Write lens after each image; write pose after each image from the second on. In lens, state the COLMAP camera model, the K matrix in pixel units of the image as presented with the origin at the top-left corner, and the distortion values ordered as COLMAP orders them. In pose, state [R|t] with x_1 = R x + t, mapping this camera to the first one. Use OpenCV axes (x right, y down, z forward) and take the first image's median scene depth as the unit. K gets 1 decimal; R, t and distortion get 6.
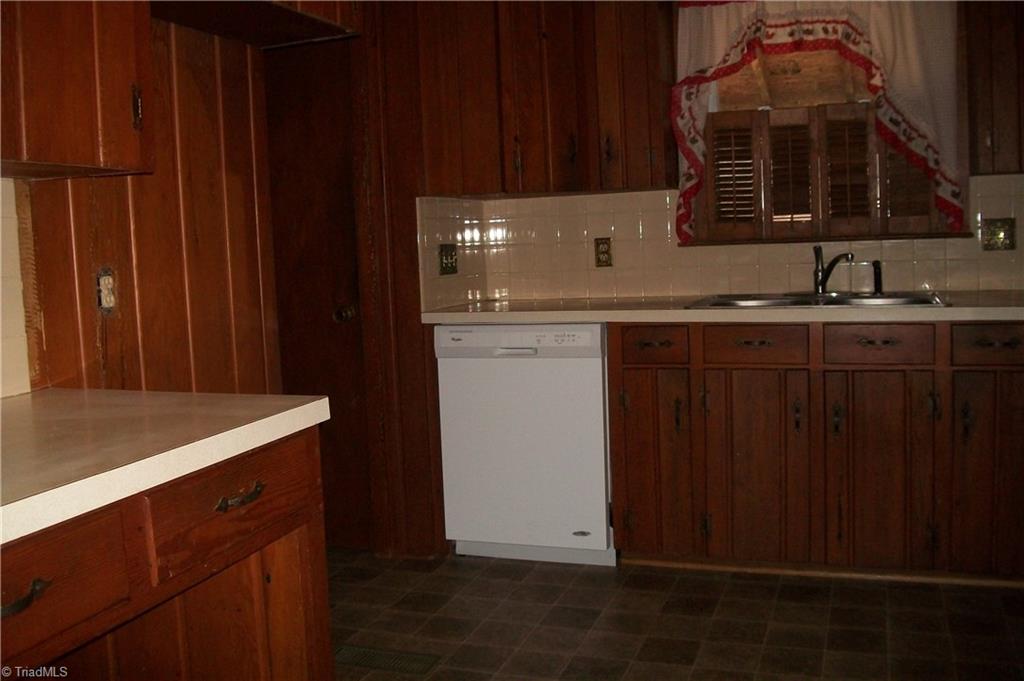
lens RADIAL K [[979.4, 0, 514.4], [0, 979.4, 318.6], [0, 0, 1]] dist [-0.129677, 0.050181]
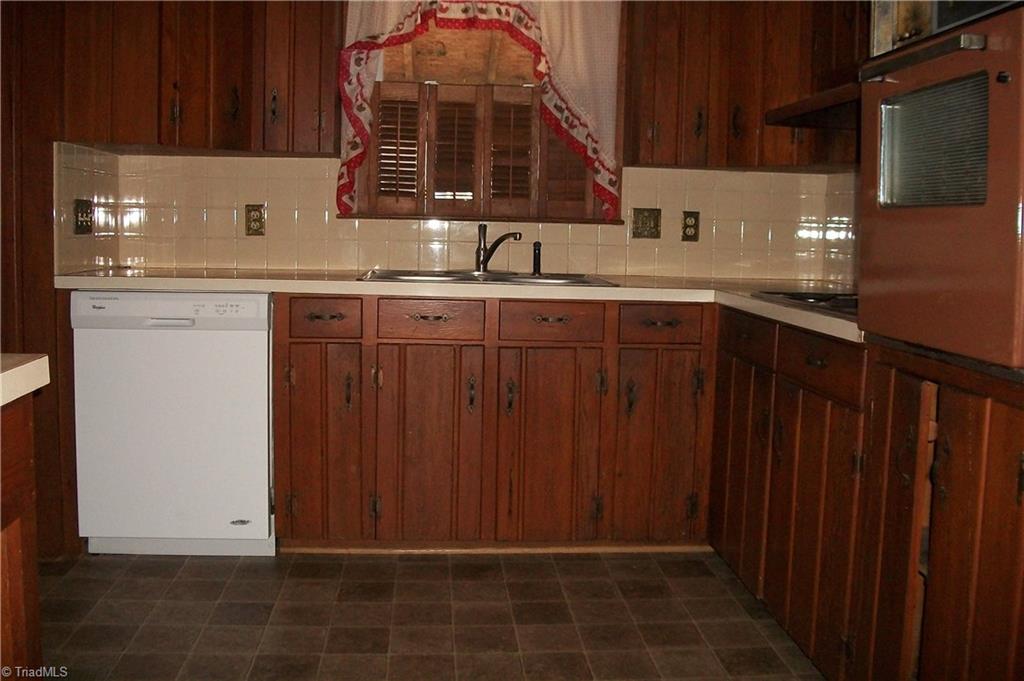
lens RADIAL K [[979.4, 0, 514.4], [0, 979.4, 318.6], [0, 0, 1]] dist [-0.129677, 0.050181]
pose [[0.904538, 0.023015, 0.425772, -0.087588], [-0.027070, 0.999628, 0.003475, 0.018396], [-0.425533, -0.014669, 0.904824, 0.068623]]
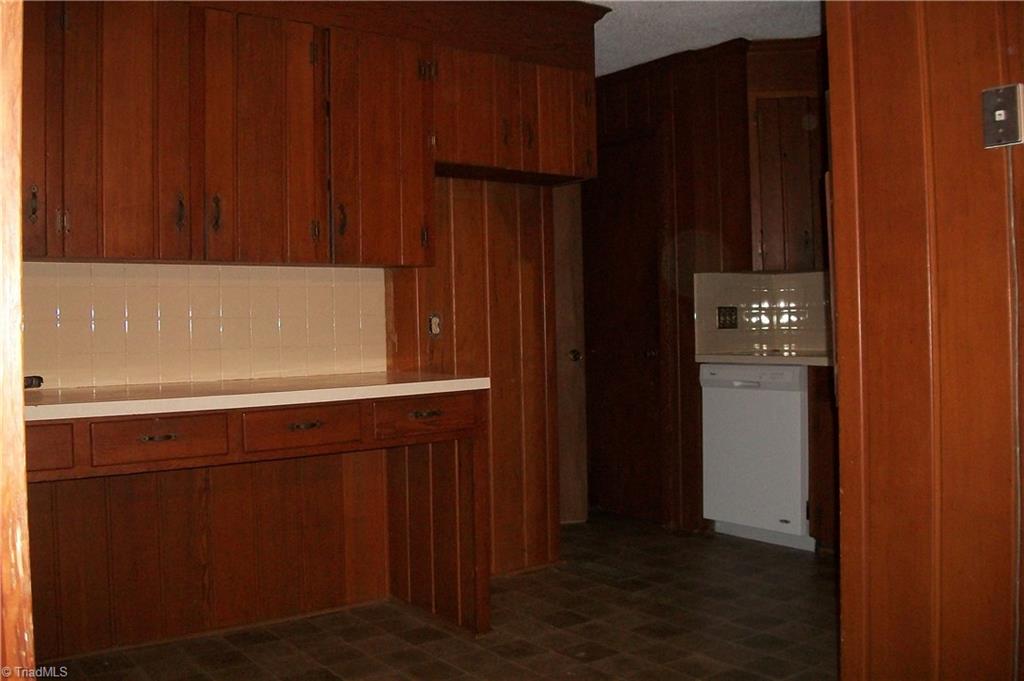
lens RADIAL K [[979.4, 0, 514.4], [0, 979.4, 318.6], [0, 0, 1]] dist [-0.129677, 0.050181]
pose [[0.834413, 0.023587, -0.550635, 0.478639], [-0.059378, 0.997116, -0.047267, 0.025271], [0.547932, 0.072135, 0.833407, -0.336513]]
